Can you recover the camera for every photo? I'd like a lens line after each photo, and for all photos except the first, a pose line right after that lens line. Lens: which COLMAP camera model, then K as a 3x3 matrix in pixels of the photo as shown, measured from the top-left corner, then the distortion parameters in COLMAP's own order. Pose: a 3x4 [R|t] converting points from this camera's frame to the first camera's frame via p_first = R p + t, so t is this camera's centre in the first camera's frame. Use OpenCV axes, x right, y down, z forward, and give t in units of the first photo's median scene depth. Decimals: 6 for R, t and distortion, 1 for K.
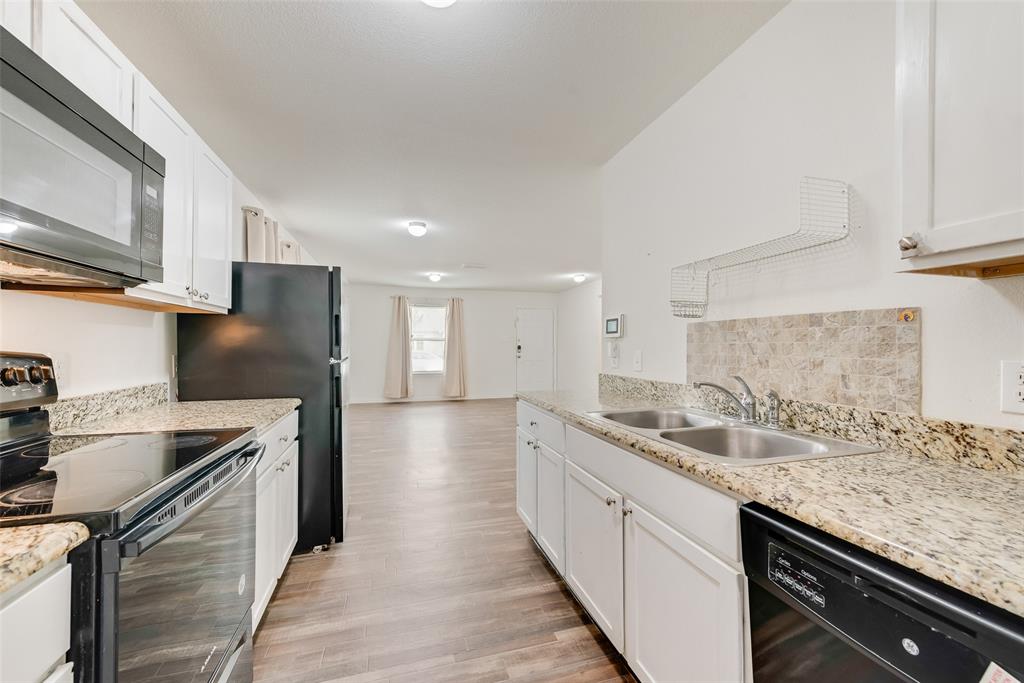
lens RADIAL K [[402.8, 0, 513.4], [0, 402.8, 350.4], [0, 0, 1]] dist [0.018923, -0.008881]
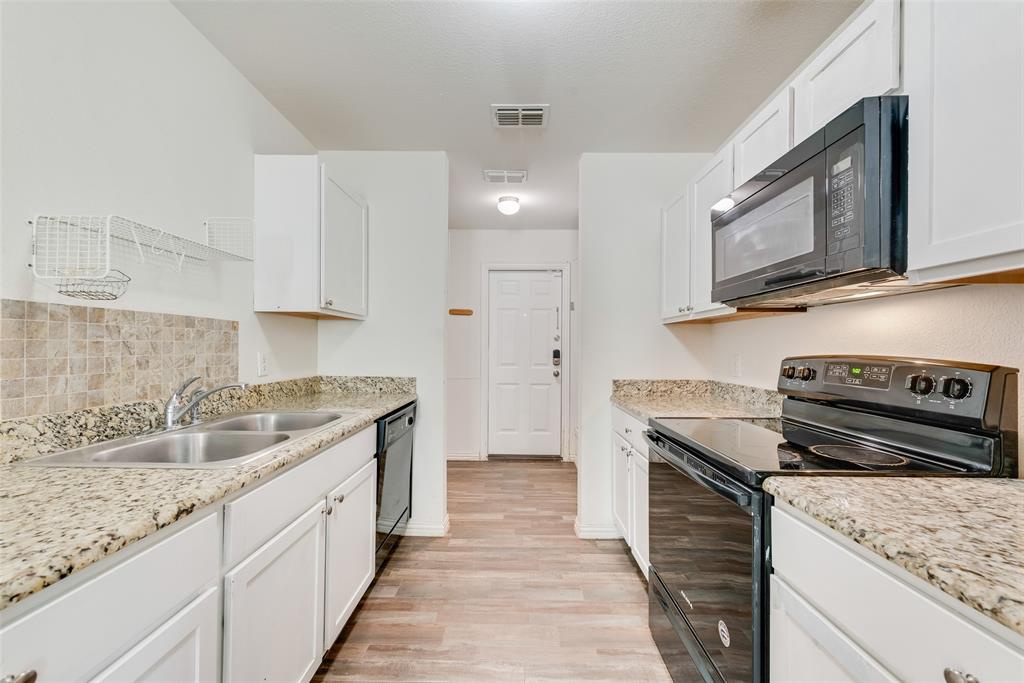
lens RADIAL K [[402.8, 0, 513.4], [0, 402.8, 350.4], [0, 0, 1]] dist [0.018923, -0.008881]
pose [[-0.957305, -0.013964, 0.288742, -0.464022], [-0.008176, 0.999741, 0.021244, -0.026938], [-0.288964, 0.017976, -0.957171, 1.852785]]
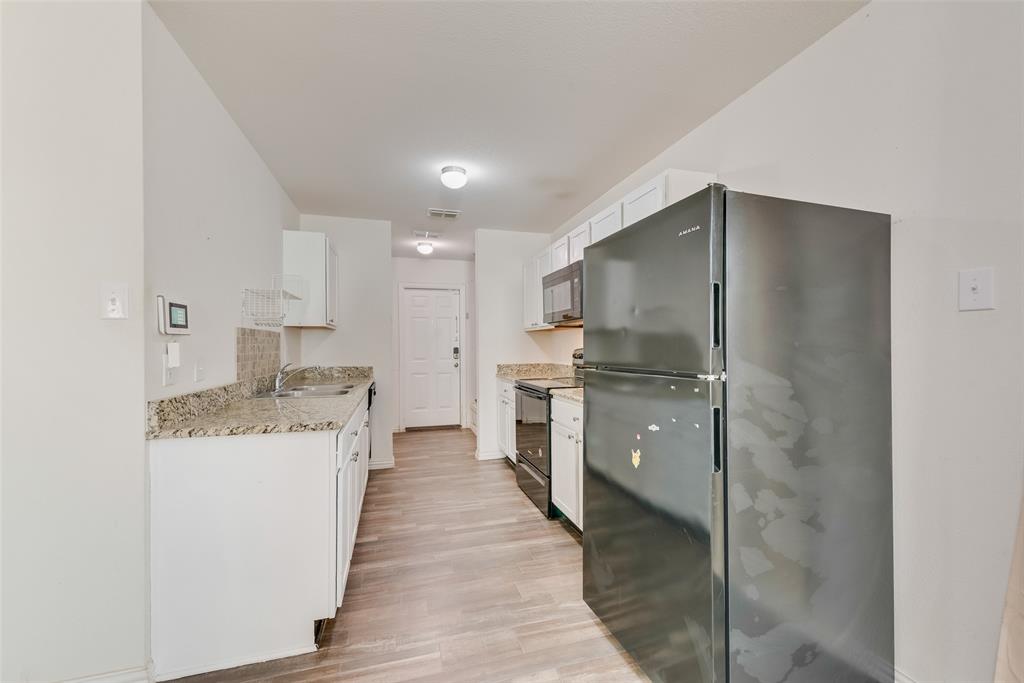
lens RADIAL K [[402.8, 0, 513.4], [0, 402.8, 350.4], [0, 0, 1]] dist [0.018923, -0.008881]
pose [[-0.999996, 0.000308, 0.002741, -0.502232], [0.000375, 0.999695, 0.024706, -0.043262], [-0.002732, 0.024707, -0.999691, 3.073251]]
